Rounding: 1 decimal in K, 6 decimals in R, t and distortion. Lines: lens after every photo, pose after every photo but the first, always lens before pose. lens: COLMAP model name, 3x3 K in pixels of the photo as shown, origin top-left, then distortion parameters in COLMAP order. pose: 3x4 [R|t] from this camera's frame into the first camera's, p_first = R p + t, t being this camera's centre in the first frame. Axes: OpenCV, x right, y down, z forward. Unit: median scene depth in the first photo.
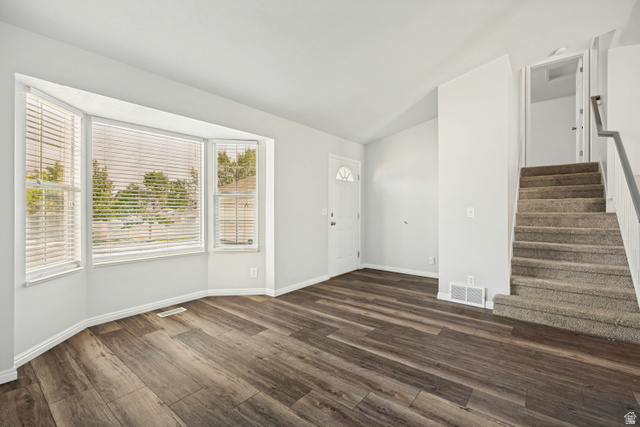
lens RADIAL K [[282.6, 0, 319.1], [0, 282.6, 211.2], [0, 0, 1]] dist [0.001352, -0.000065]
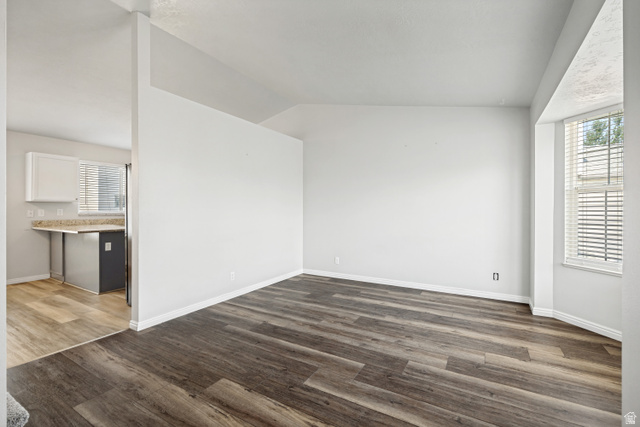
lens RADIAL K [[282.6, 0, 321.4], [0, 282.6, 210.4], [0, 0, 1]] dist [0.001352, -0.000065]
pose [[-0.988874, 0.002576, -0.148736, 0.308327], [0.001133, 0.999951, 0.009788, -0.016382], [0.148754, 0.009510, -0.988829, 2.027350]]
